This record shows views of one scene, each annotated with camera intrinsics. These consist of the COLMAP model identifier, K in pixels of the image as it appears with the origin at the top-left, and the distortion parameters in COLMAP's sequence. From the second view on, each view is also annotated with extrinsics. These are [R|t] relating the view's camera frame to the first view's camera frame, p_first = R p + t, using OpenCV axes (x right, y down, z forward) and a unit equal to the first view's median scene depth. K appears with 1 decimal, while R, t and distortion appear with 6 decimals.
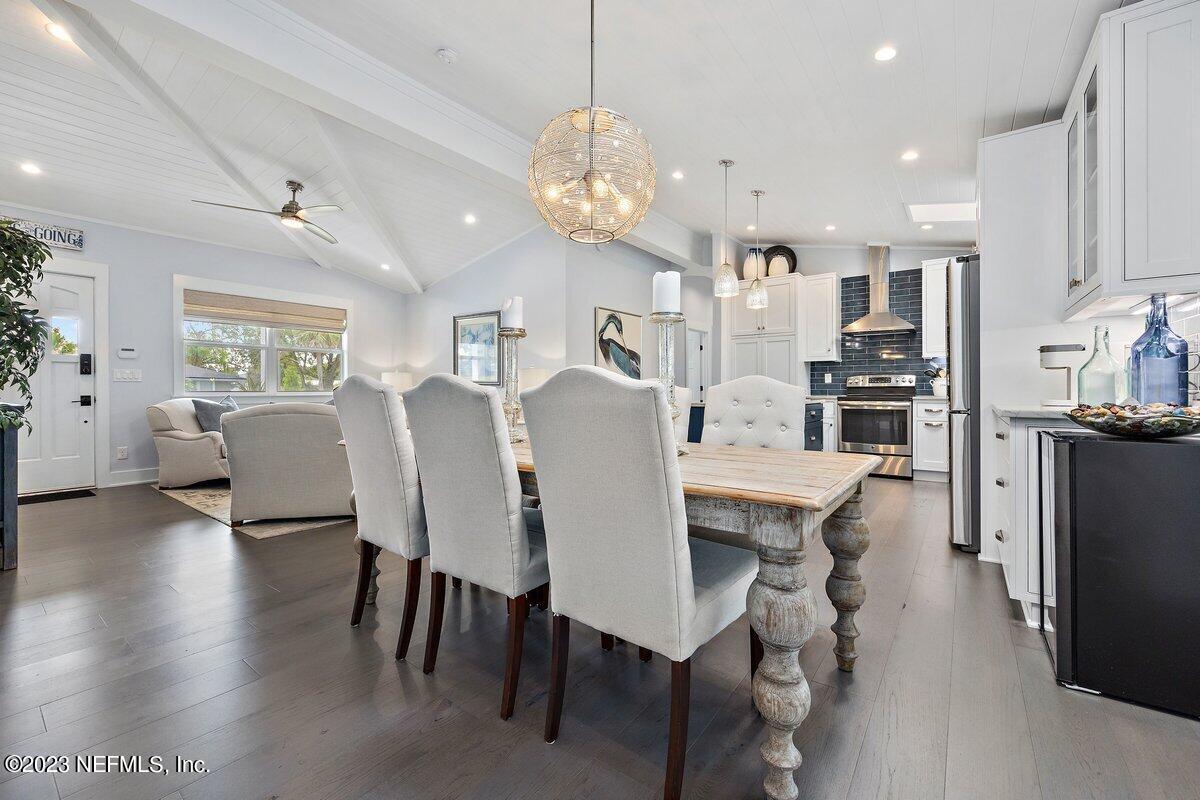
lens RADIAL K [[482.6, 0, 599.0], [0, 482.6, 387.2], [0, 0, 1]] dist [-0.003518, 0.000018]
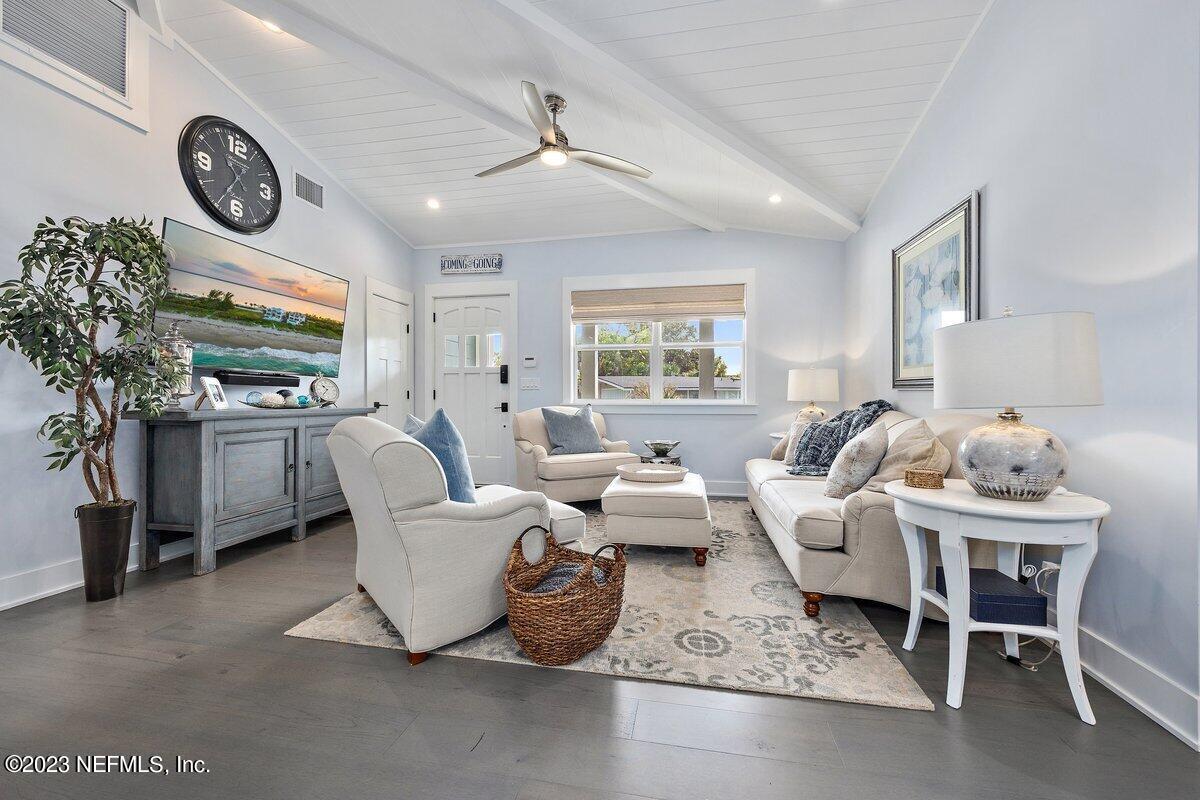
lens RADIAL K [[482.6, 0, 598.3], [0, 482.6, 397.7], [0, 0, 1]] dist [-0.003518, 0.000018]
pose [[0.440642, -0.001020, -0.897683, 0.011480], [0.004570, 0.999989, 0.001107, 0.004020], [0.897672, -0.004590, 0.440641, 0.484151]]
